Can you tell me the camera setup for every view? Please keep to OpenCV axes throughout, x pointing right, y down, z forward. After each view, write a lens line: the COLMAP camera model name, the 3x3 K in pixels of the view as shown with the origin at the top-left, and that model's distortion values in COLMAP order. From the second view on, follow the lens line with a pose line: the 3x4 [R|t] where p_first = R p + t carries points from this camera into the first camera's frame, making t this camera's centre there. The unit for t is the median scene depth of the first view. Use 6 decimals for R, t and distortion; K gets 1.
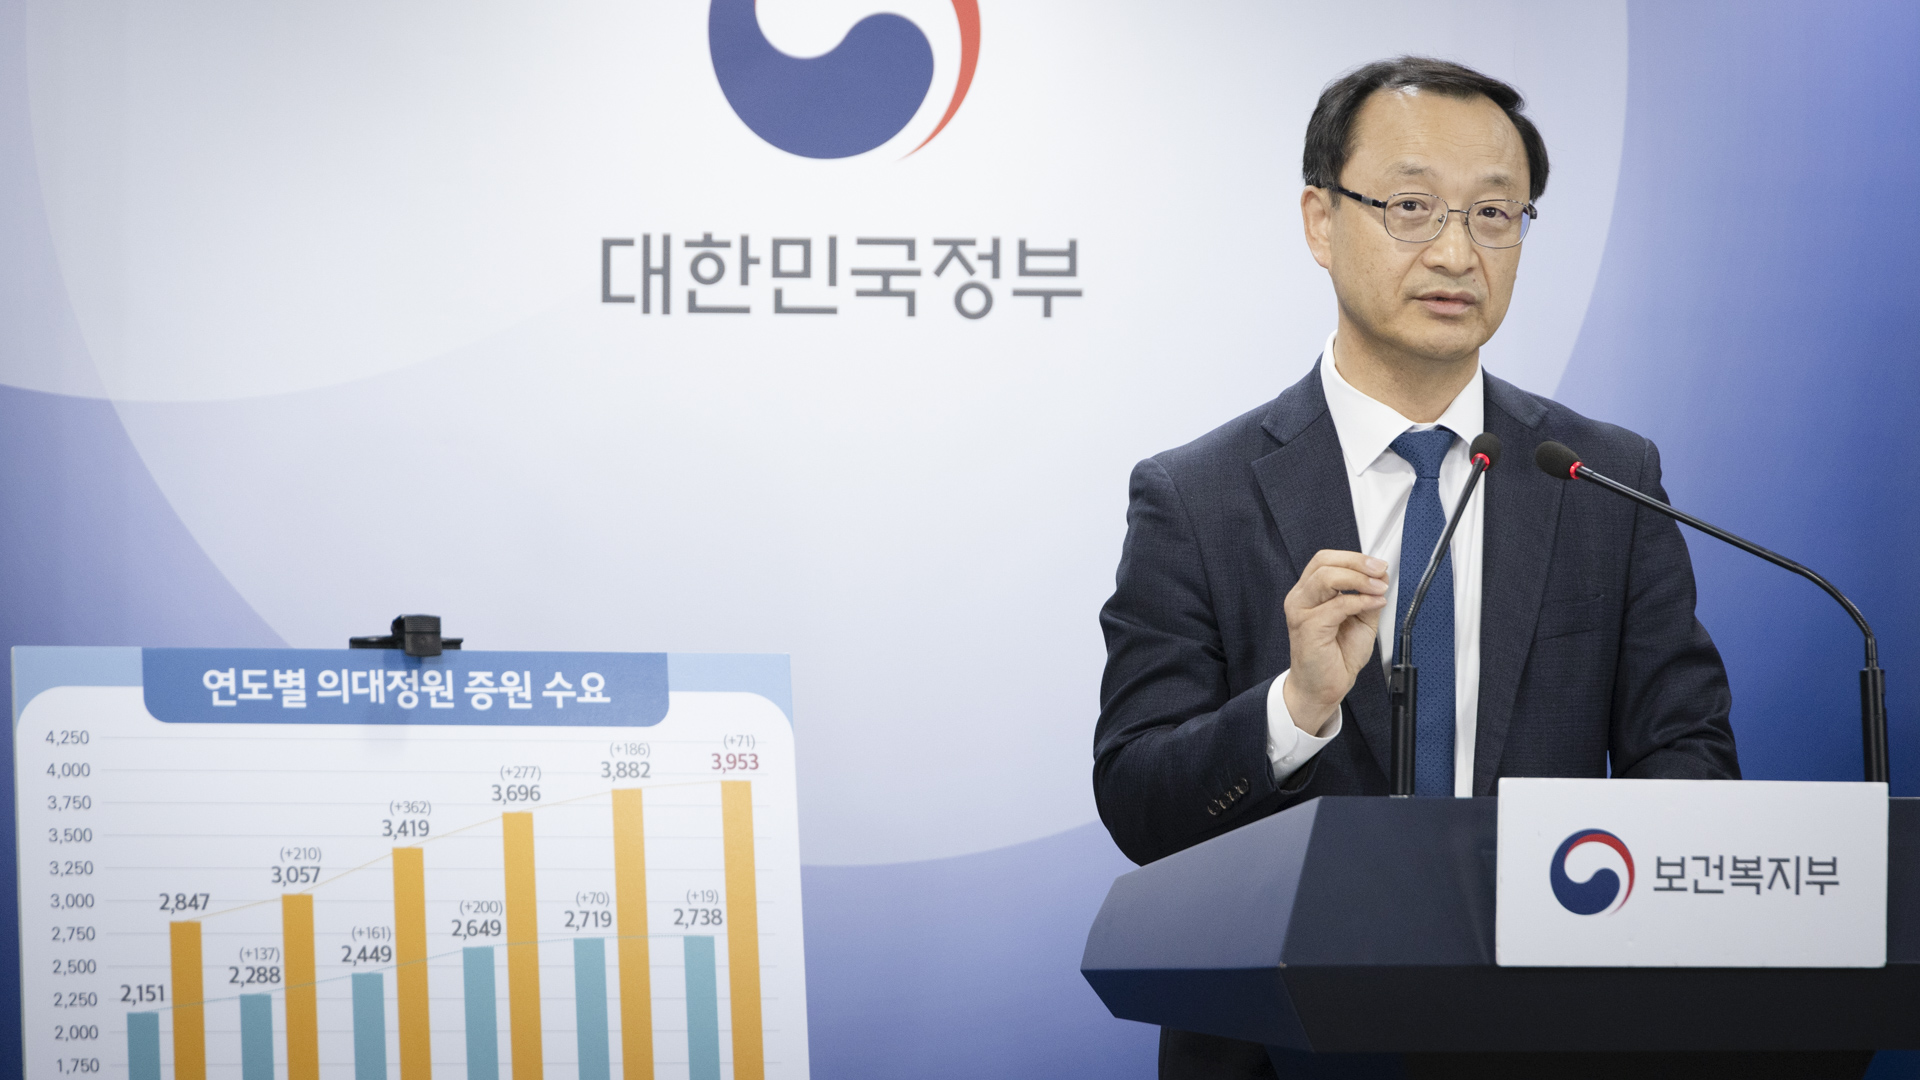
lens RADIAL K [[10256.8, 0, 972.7], [0, 10256.8, 536.0], [0, 0, 1]] dist [0.034560, 0.000000]
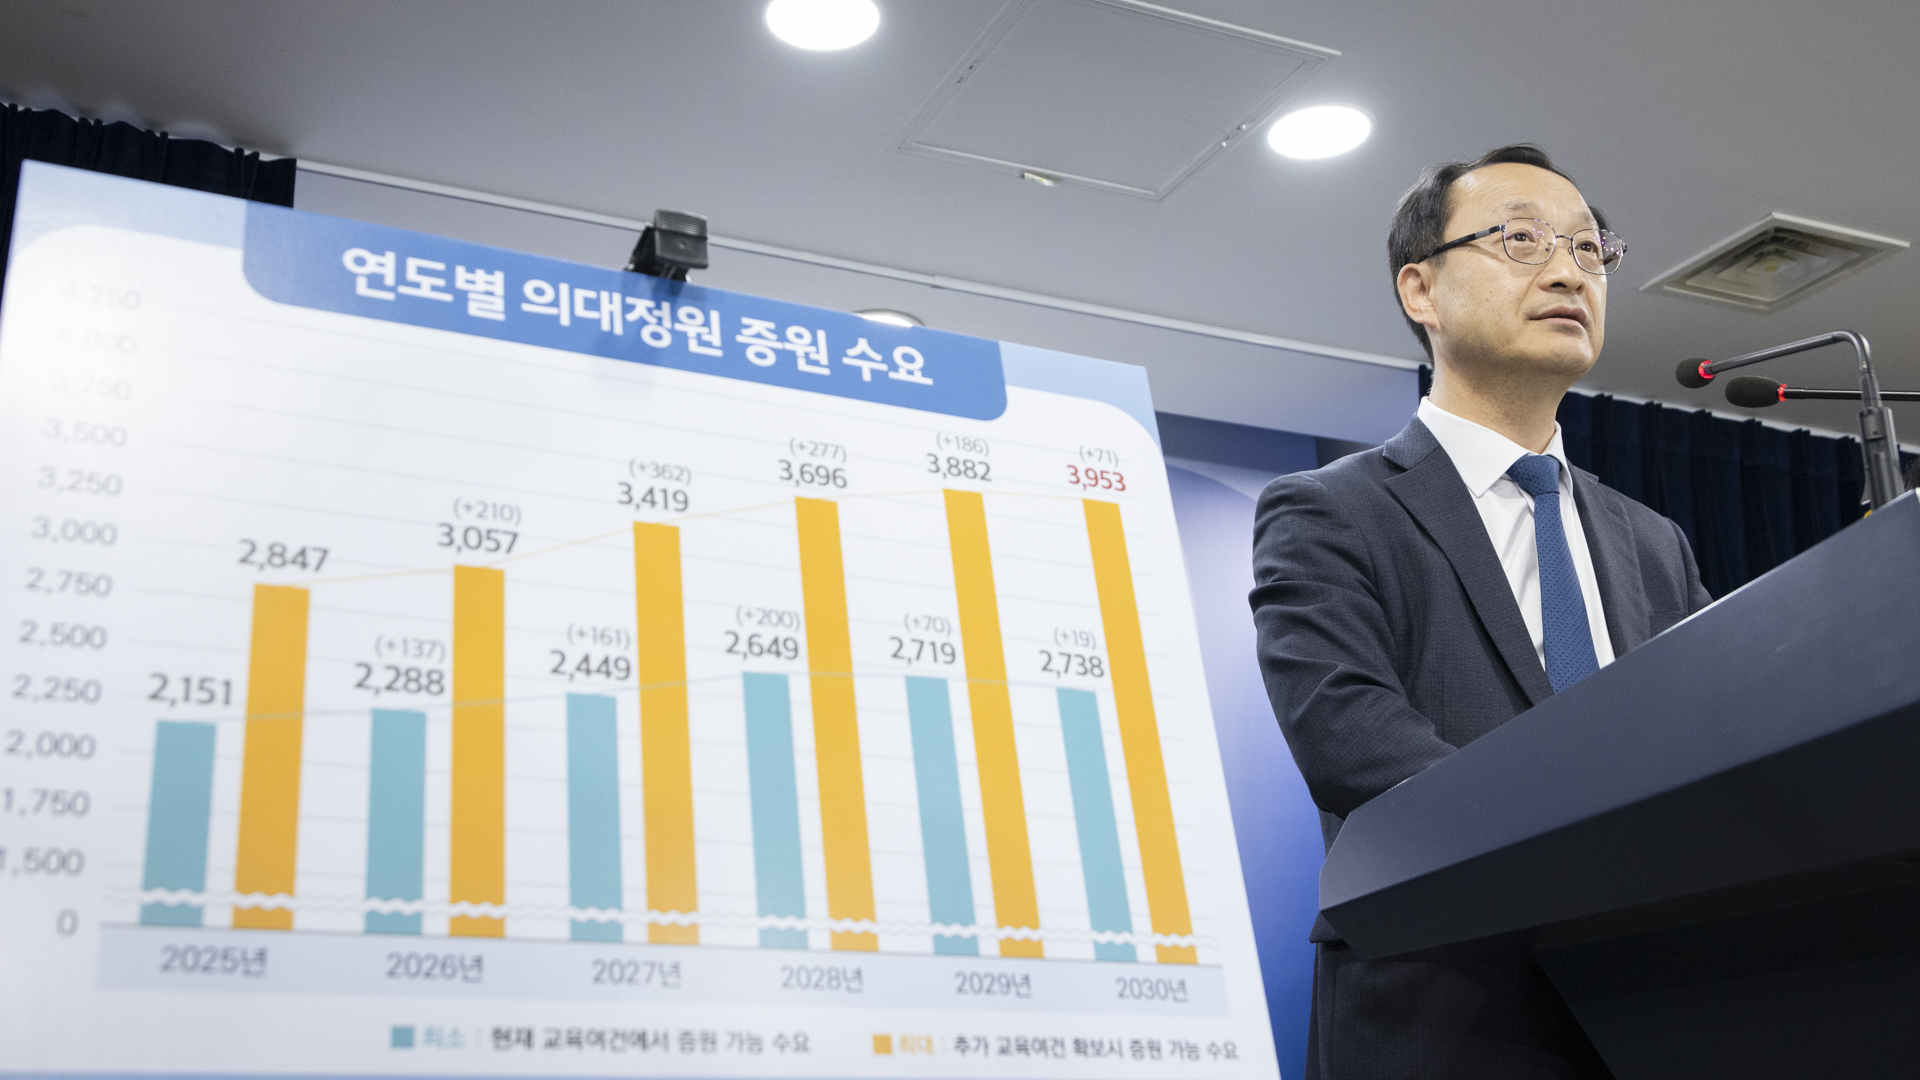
lens RADIAL K [[2024.4, 0, 950.9], [0, 2024.4, 567.0], [0, 0, 1]] dist [0.026862, 0.000000]
pose [[0.988011, 0.017646, 0.153372, -0.056032], [0.029929, 0.952706, -0.302417, 0.072119], [-0.151455, 0.303382, 0.940756, 0.873410]]
